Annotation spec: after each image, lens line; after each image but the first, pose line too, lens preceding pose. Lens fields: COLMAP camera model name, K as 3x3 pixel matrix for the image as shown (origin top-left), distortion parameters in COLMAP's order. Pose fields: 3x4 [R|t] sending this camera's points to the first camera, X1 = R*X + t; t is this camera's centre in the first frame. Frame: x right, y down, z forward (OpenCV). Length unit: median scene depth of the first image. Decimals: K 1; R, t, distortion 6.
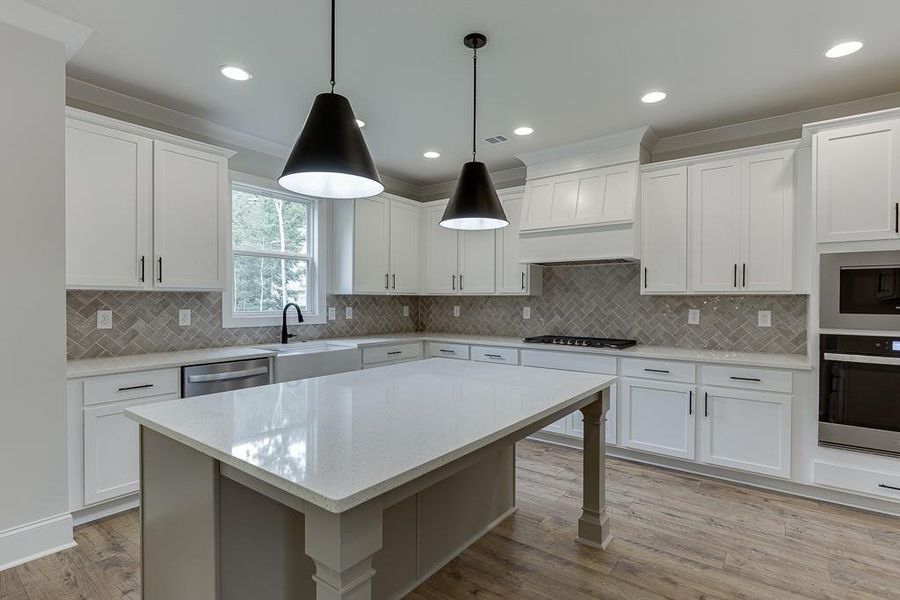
lens RADIAL K [[438.8, 0, 454.8], [0, 438.8, 303.0], [0, 0, 1]] dist [-0.001471, -0.000432]
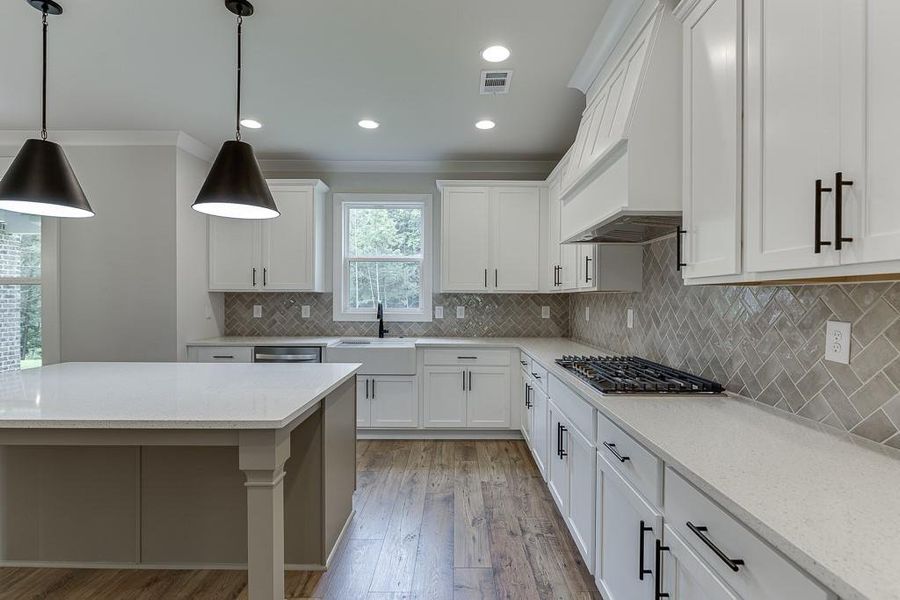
lens RADIAL K [[426.5, 0, 452.3], [0, 426.5, 299.2], [0, 0, 1]] dist [-0.000429, 0.000059]
pose [[0.599314, -0.001010, -0.800514, 0.618429], [-0.006680, 0.999958, -0.006263, 0.000106], [0.800486, 0.009101, 0.599282, 0.515975]]
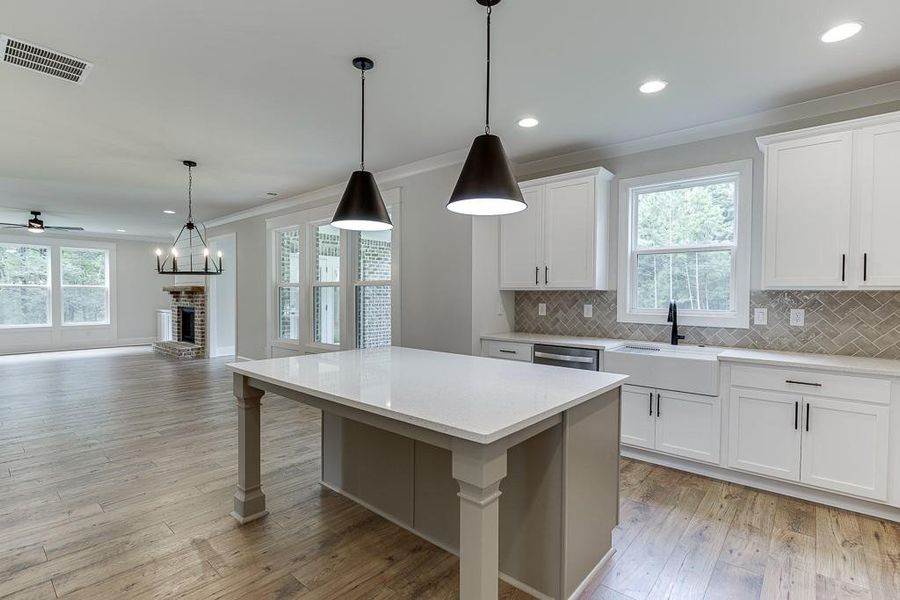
lens RADIAL K [[423.2, 0, 458.8], [0, 423.2, 303.9], [0, 0, 1]] dist [-0.003518, -0.000481]
pose [[-0.049792, 0.015418, -0.998641, 0.552555], [-0.015670, 0.999746, 0.016216, -0.000900], [0.998637, 0.016456, -0.049537, 0.614574]]
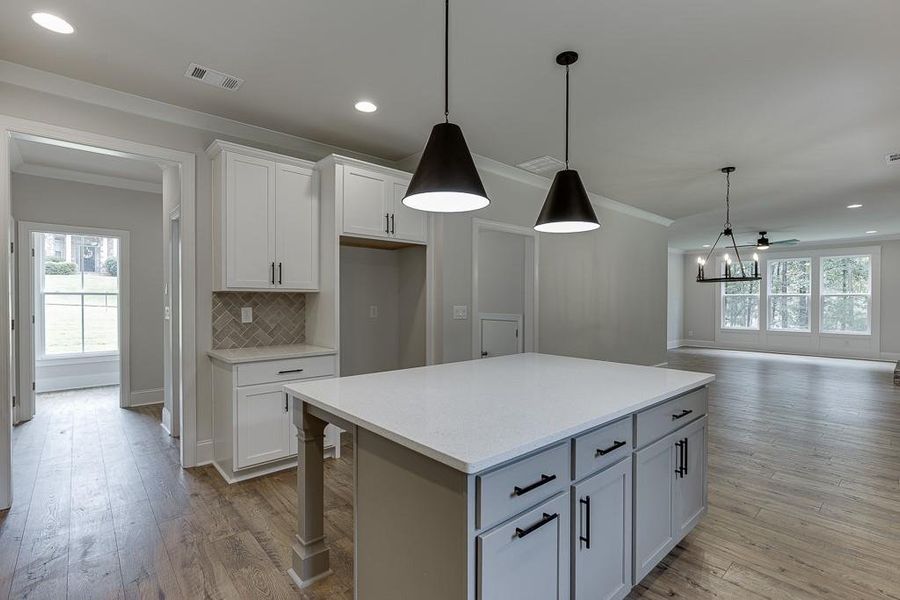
lens RADIAL K [[417.5, 0, 453.7], [0, 417.5, 303.3], [0, 0, 1]] dist [-0.002975, -0.000198]
pose [[-0.982670, -0.008323, 0.185179, -0.065598], [-0.005177, 0.999834, 0.017467, -0.007530], [-0.185294, 0.016205, -0.982550, 1.082916]]
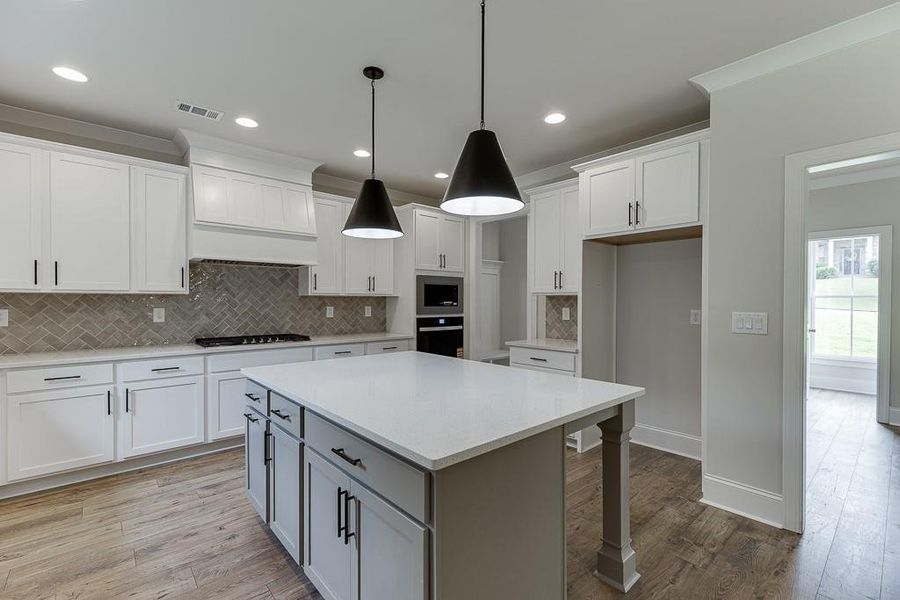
lens RADIAL K [[400.4, 0, 455.0], [0, 400.4, 302.8], [0, 0, 1]] dist [0.001239, 0.000197]
pose [[0.192408, -0.008917, 0.981275, -0.579374], [0.005702, 0.999952, 0.007969, -0.004394], [-0.981299, 0.004062, 0.192449, 0.370134]]
